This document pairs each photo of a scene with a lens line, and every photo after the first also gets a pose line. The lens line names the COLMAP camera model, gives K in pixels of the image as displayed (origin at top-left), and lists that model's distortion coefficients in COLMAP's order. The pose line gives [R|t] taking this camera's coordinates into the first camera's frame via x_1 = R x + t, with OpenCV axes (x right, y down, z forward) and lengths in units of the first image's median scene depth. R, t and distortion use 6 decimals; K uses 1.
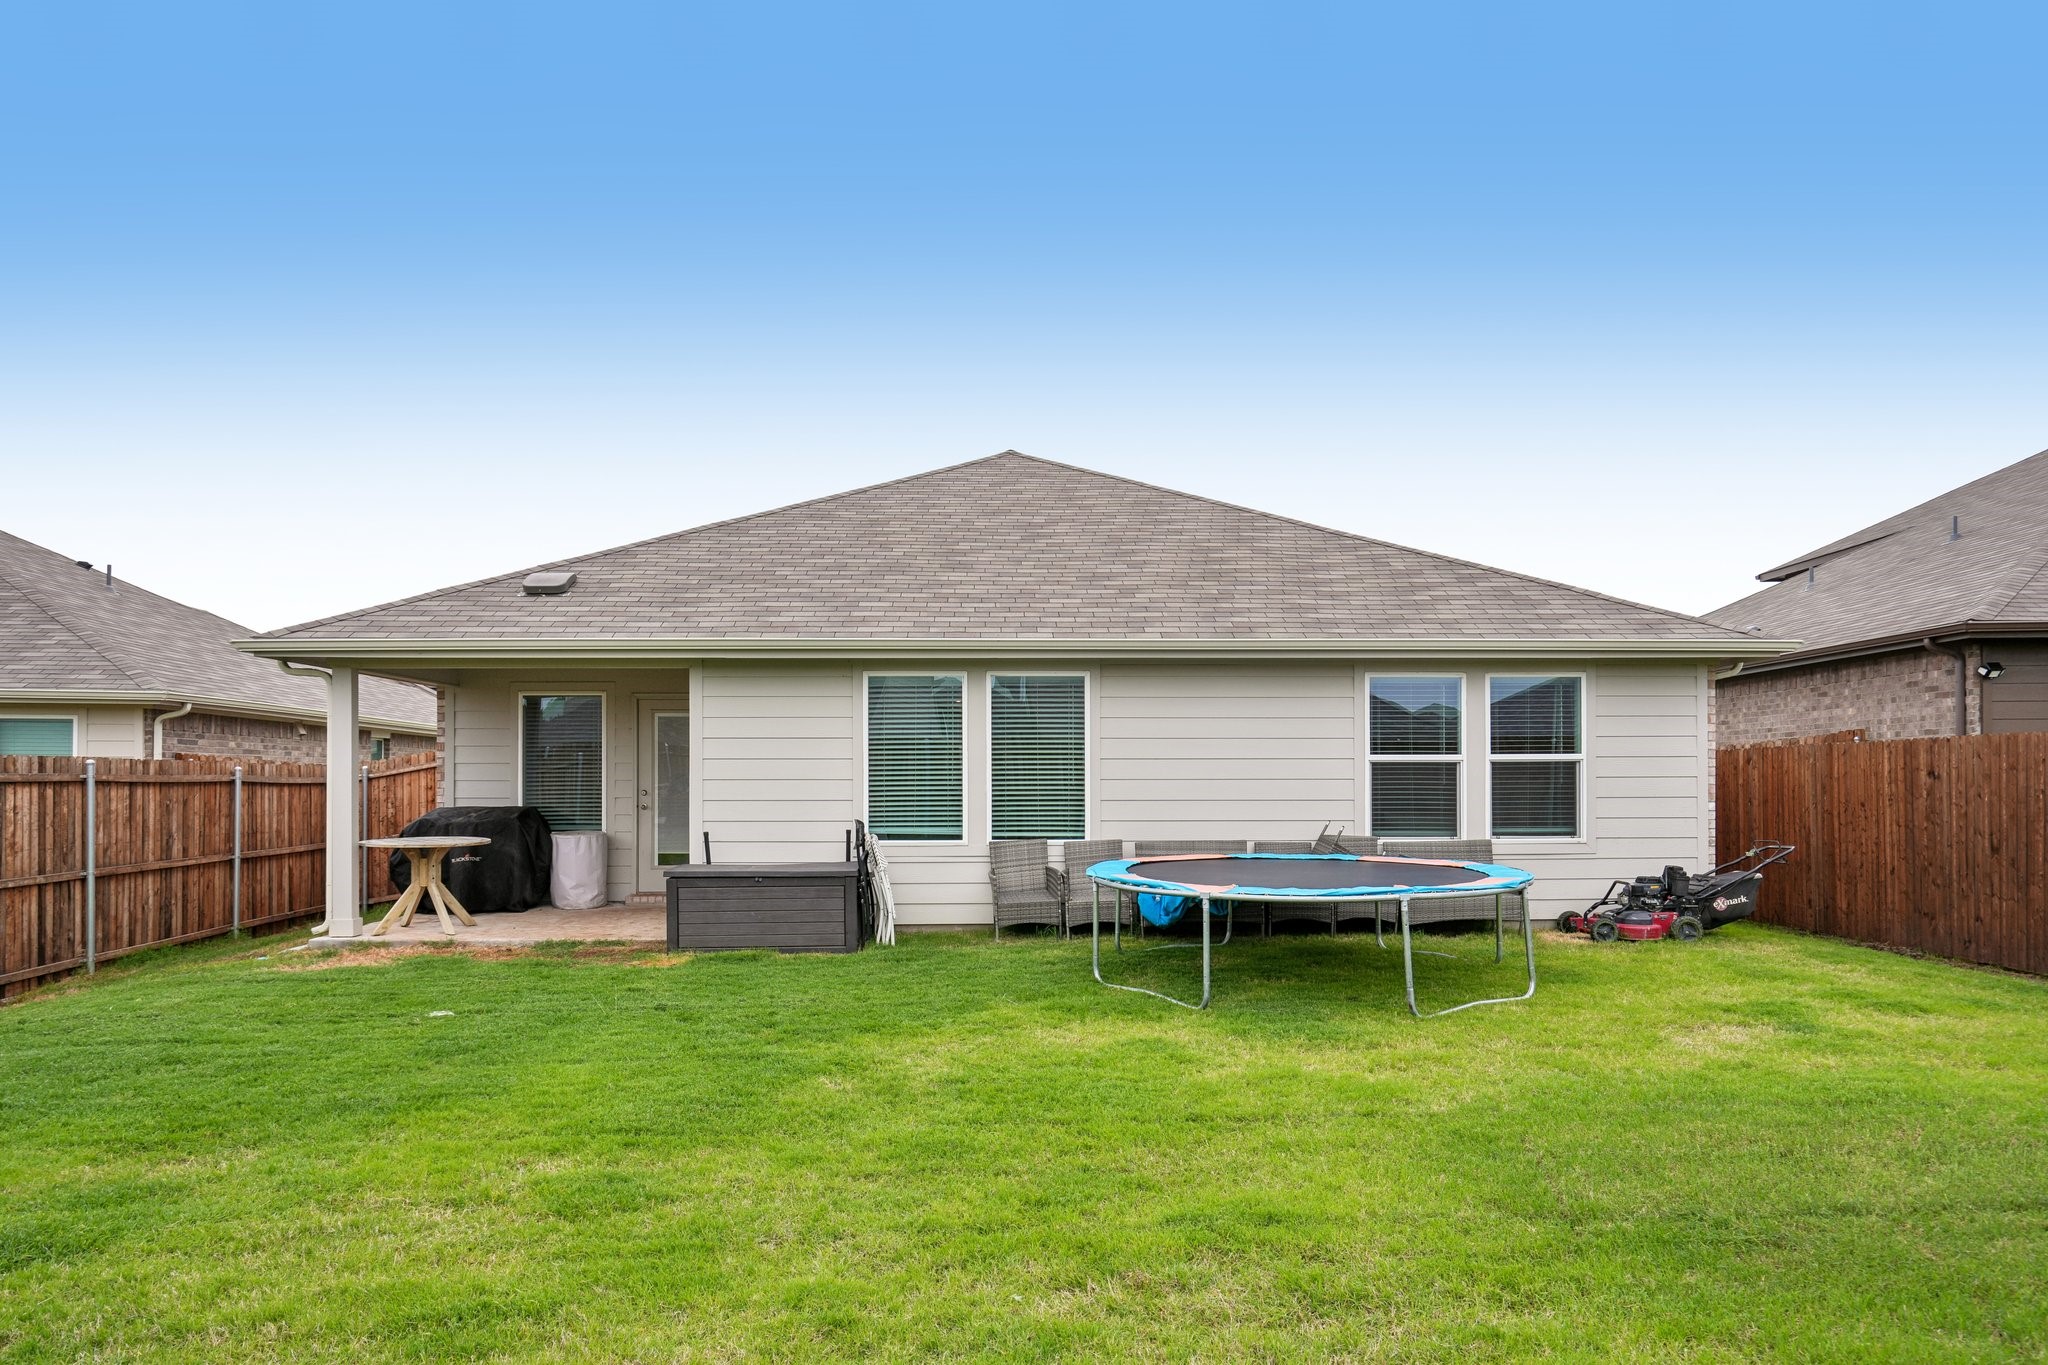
lens RADIAL K [[1281.0, 0, 1016.2], [0, 1281.0, 766.4], [0, 0, 1]] dist [0.003375, -0.001714]
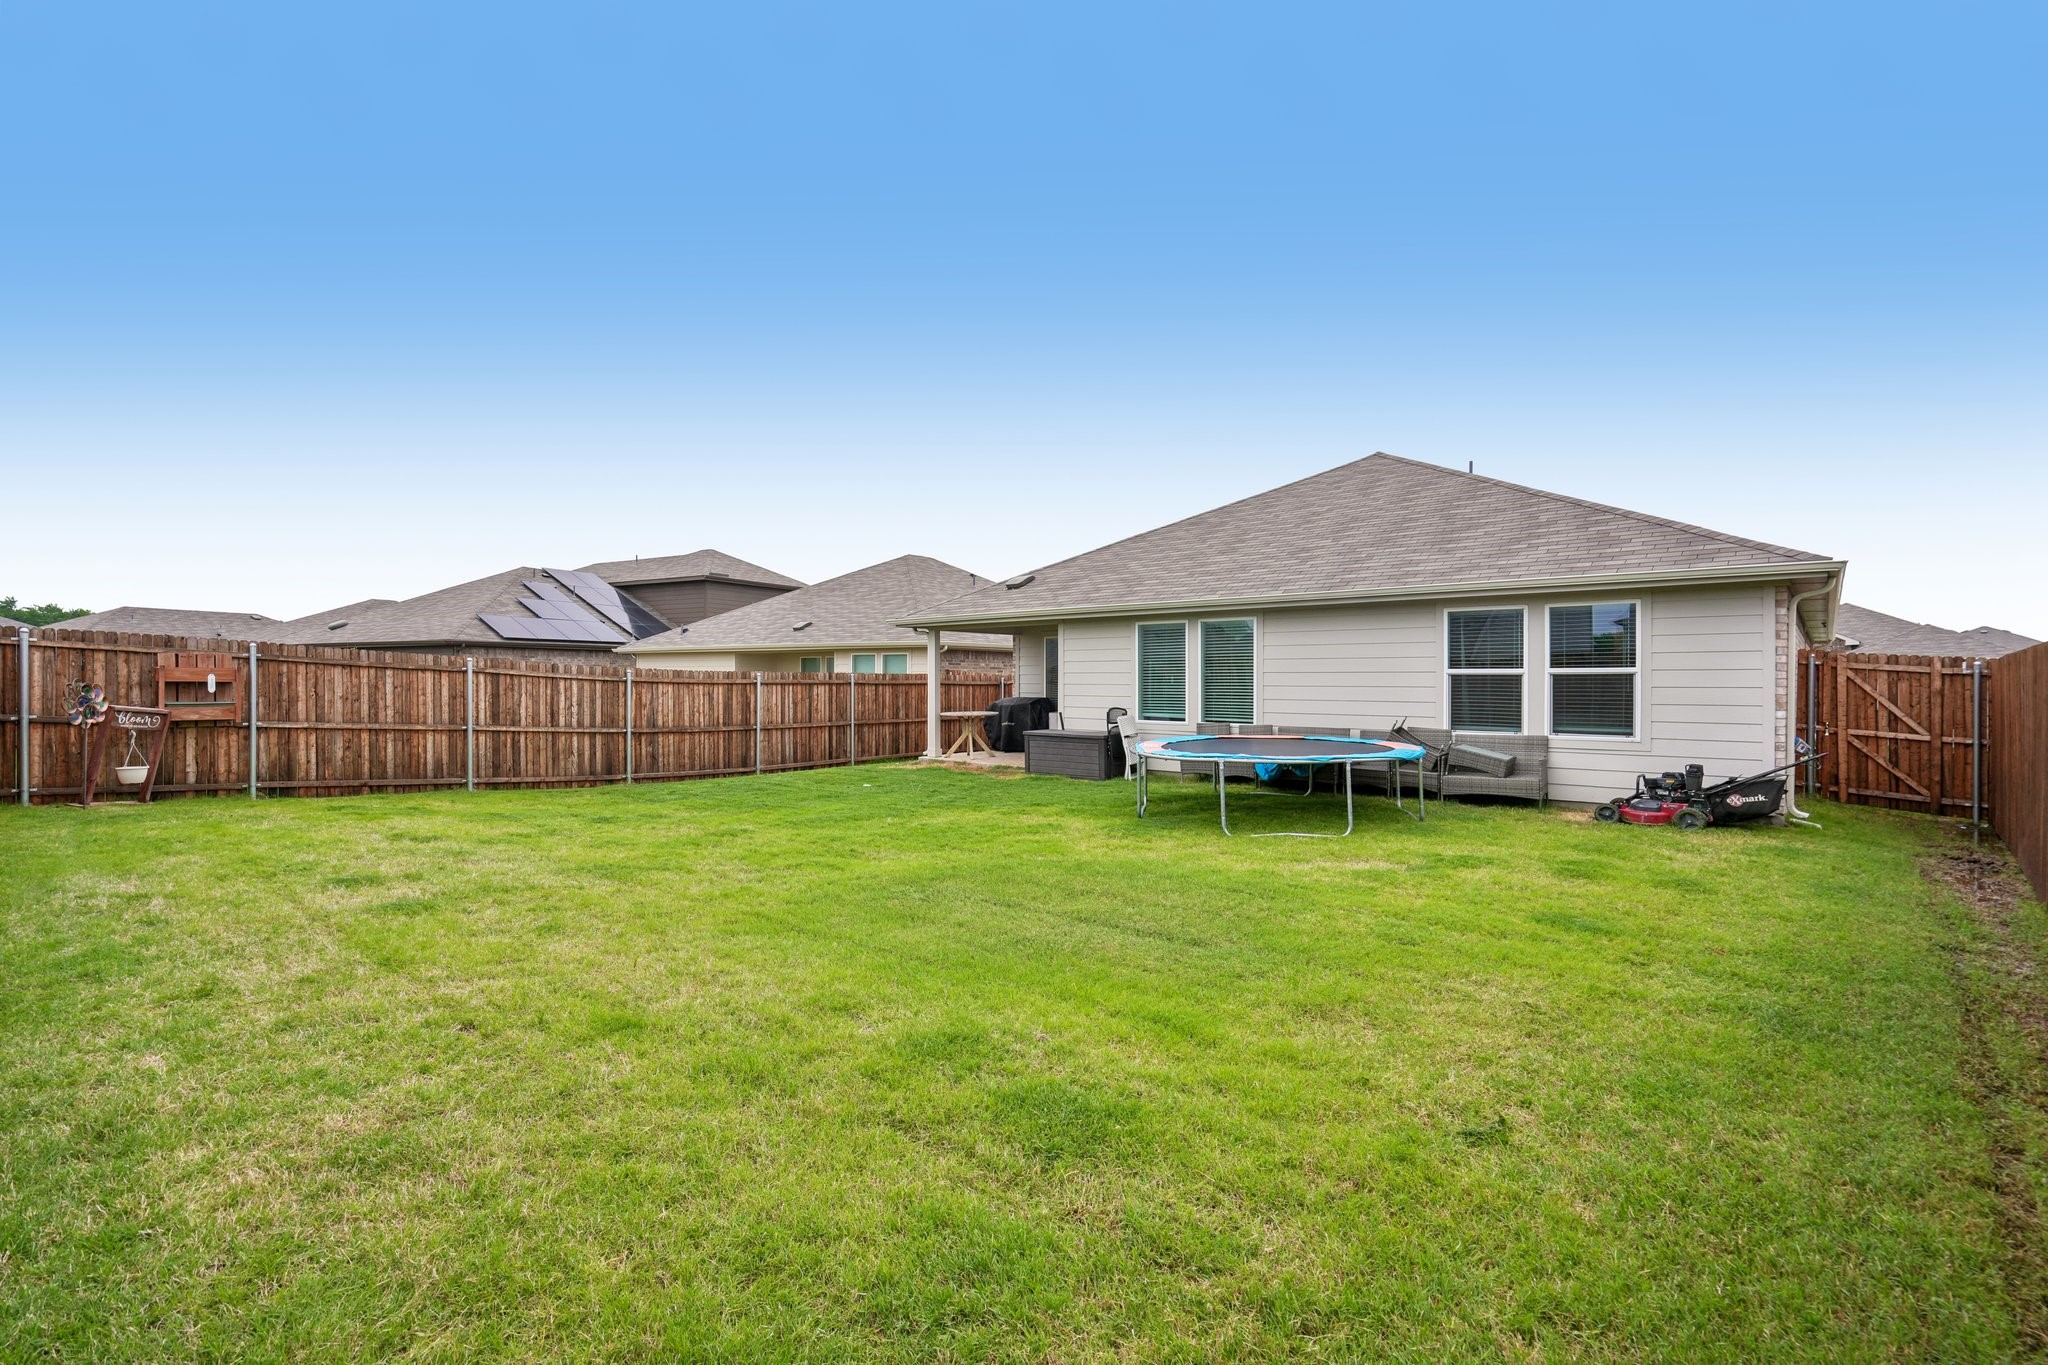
lens RADIAL K [[916.6, 0, 1029.1], [0, 916.6, 681.3], [0, 0, 1]] dist [-0.001536, 0.002211]
pose [[0.739041, 0.004636, -0.673645, 0.608750], [0.001938, 0.999958, 0.009007, -0.005971], [0.673658, -0.007962, 0.739000, -0.014521]]
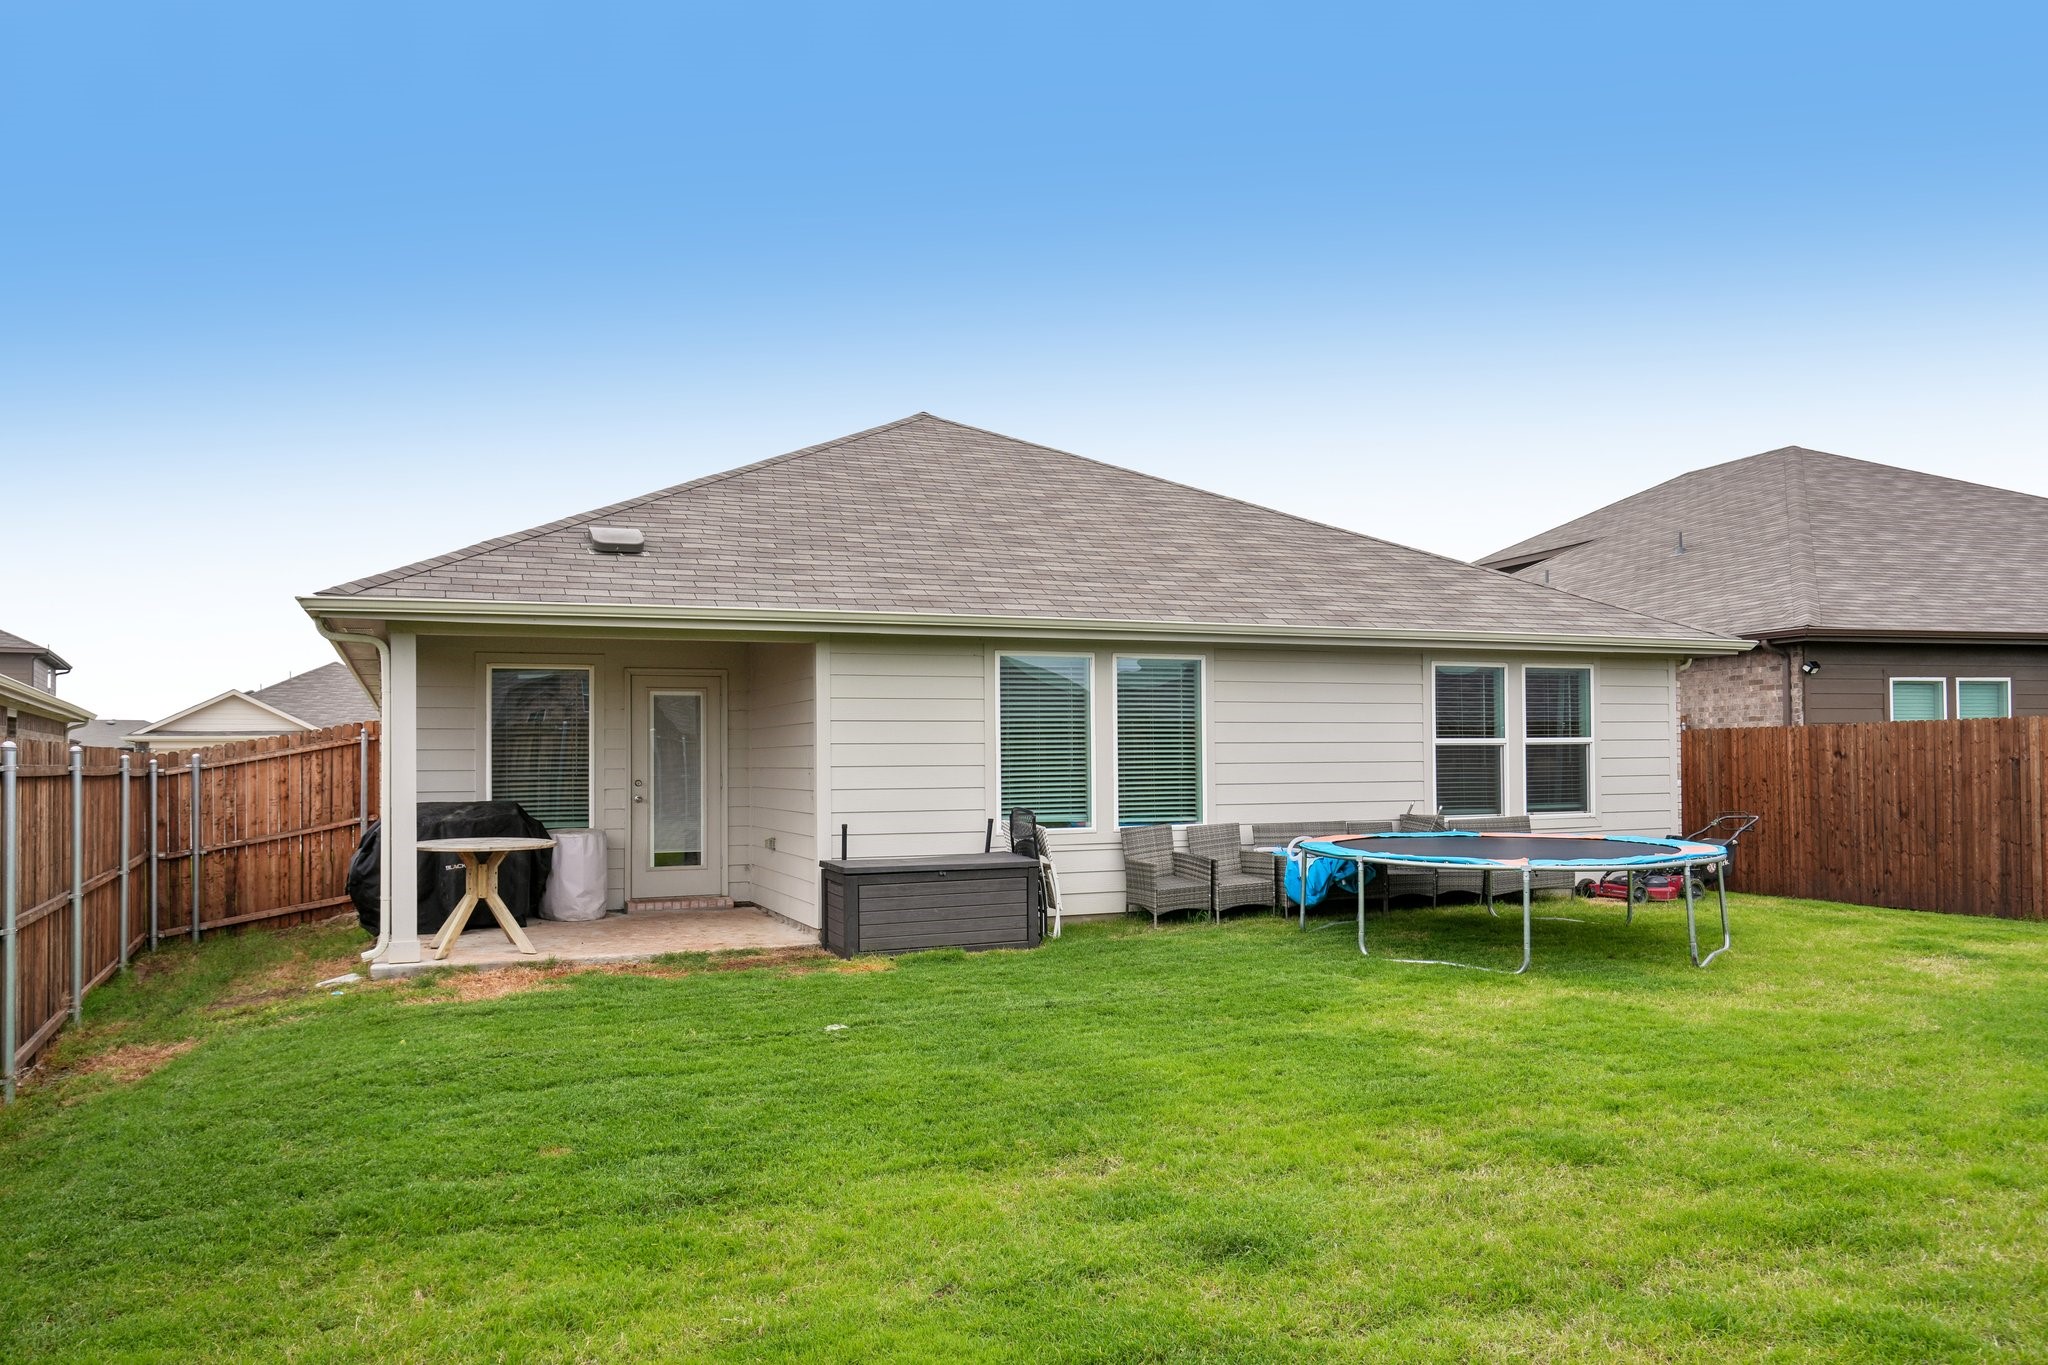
lens RADIAL K [[1427.5, 0, 1020.8], [0, 1427.5, 730.0], [0, 0, 1]] dist [0.006991, 0.004311]
pose [[0.935337, 0.001056, 0.353757, -0.473181], [0.004043, 0.999898, -0.013674, -0.001188], [-0.353735, 0.014220, 0.935238, 0.009810]]
